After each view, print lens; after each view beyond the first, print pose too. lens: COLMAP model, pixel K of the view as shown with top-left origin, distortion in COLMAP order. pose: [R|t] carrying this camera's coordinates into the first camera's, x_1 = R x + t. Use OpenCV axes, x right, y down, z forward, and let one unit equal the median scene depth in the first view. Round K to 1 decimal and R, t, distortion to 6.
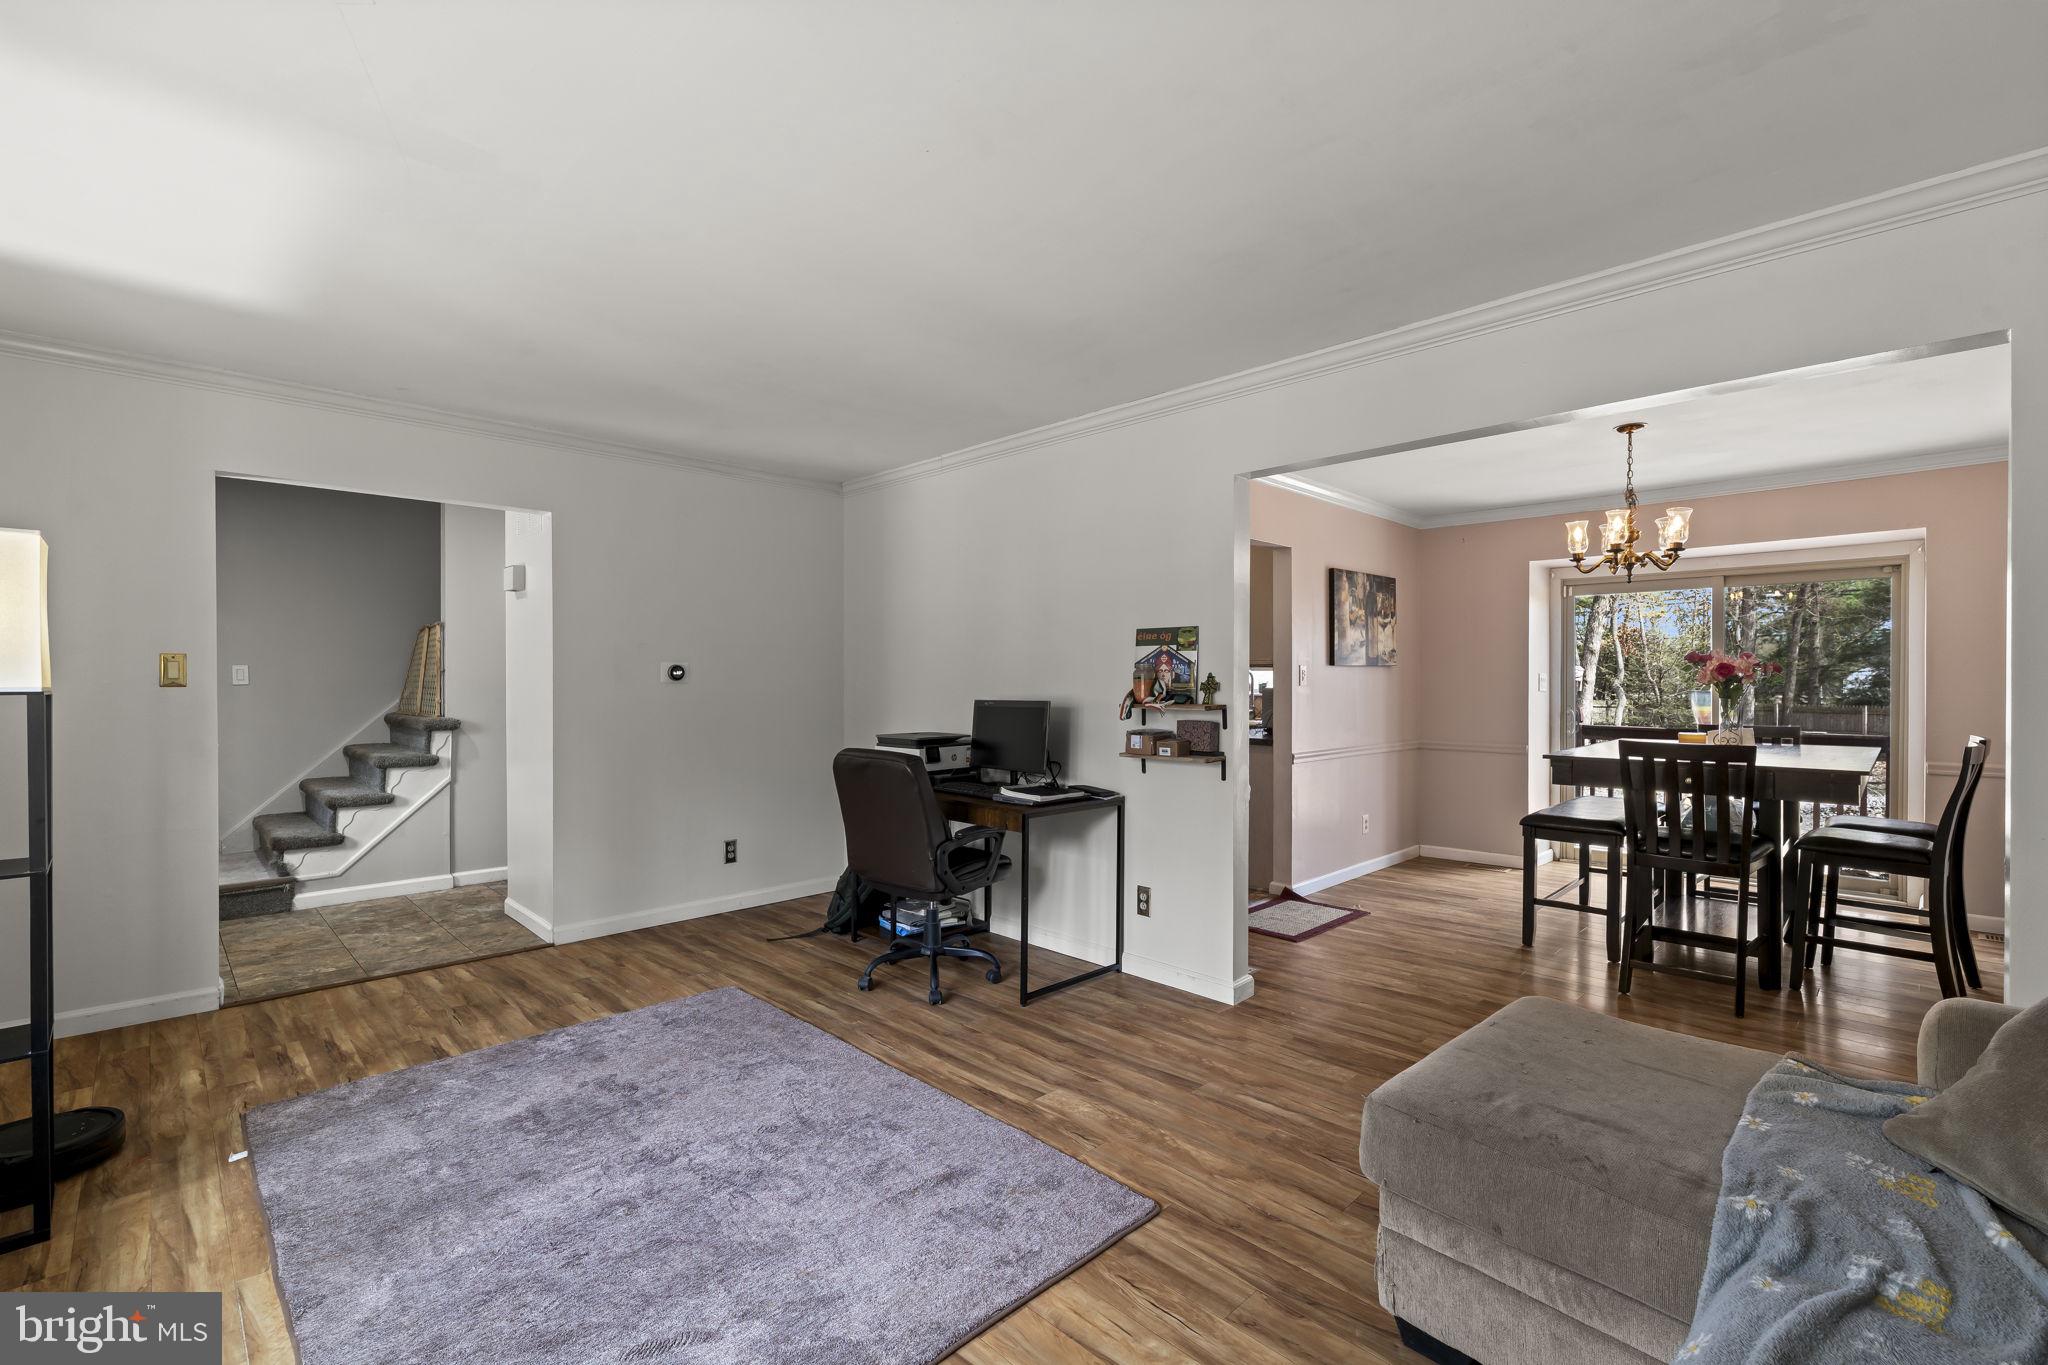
lens RADIAL K [[899.4, 0, 1027.8], [0, 899.4, 685.6], [0, 0, 1]] dist [-0.008347, 0.000163]
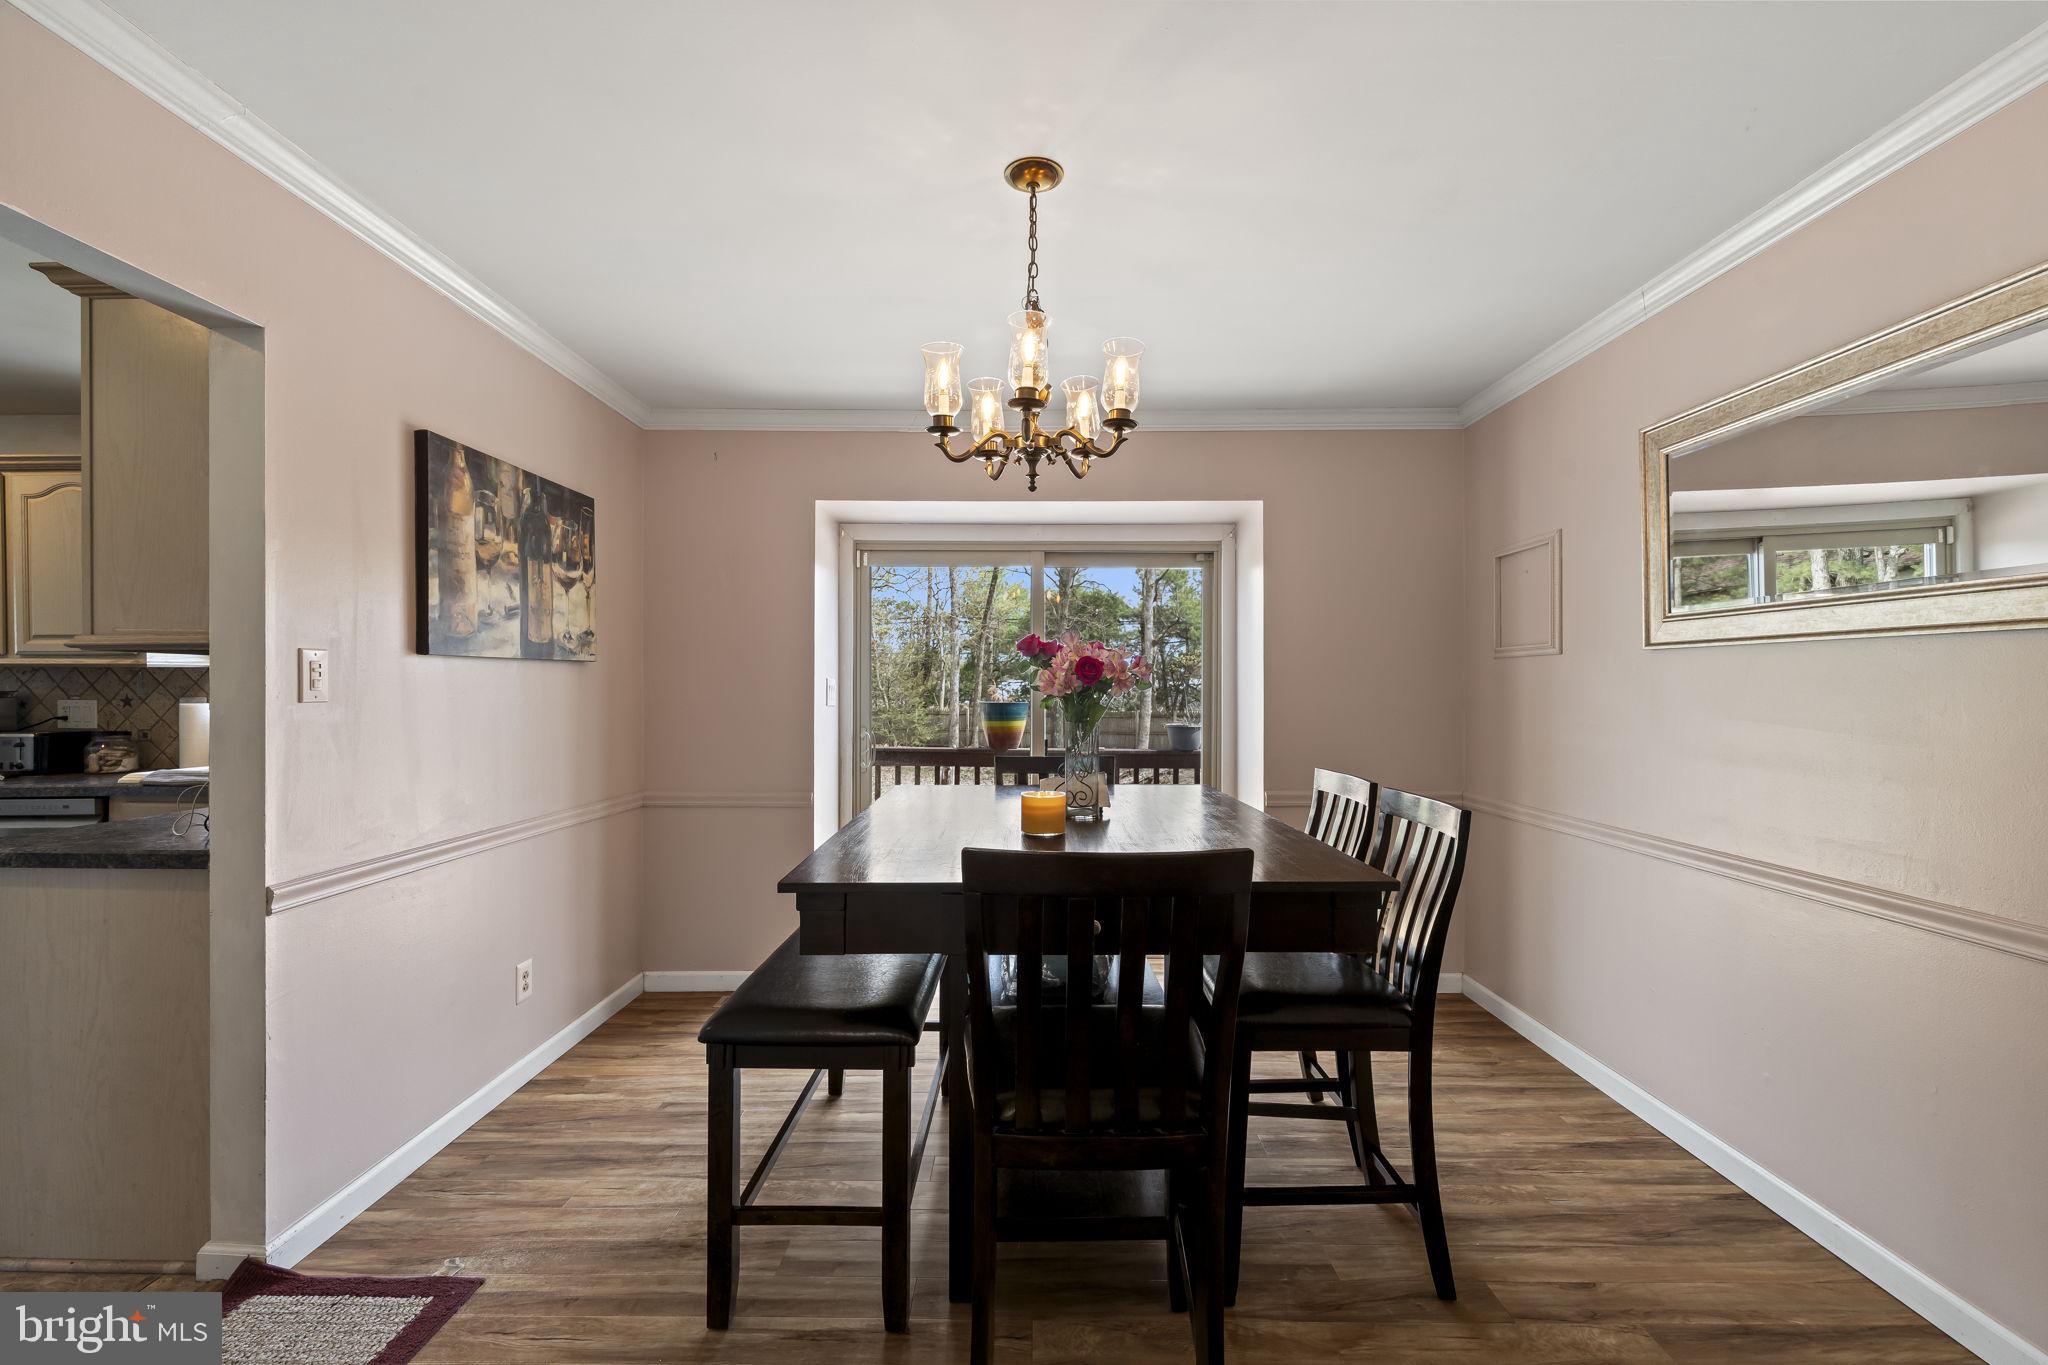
lens RADIAL K [[899.4, 0, 1027.8], [0, 899.4, 685.6], [0, 0, 1]] dist [-0.008347, 0.000163]
pose [[0.711461, 0.004039, 0.702714, 0.358474], [0.002496, 0.999963, -0.008274, -0.004810], [-0.702721, 0.007641, 0.711425, 0.720100]]
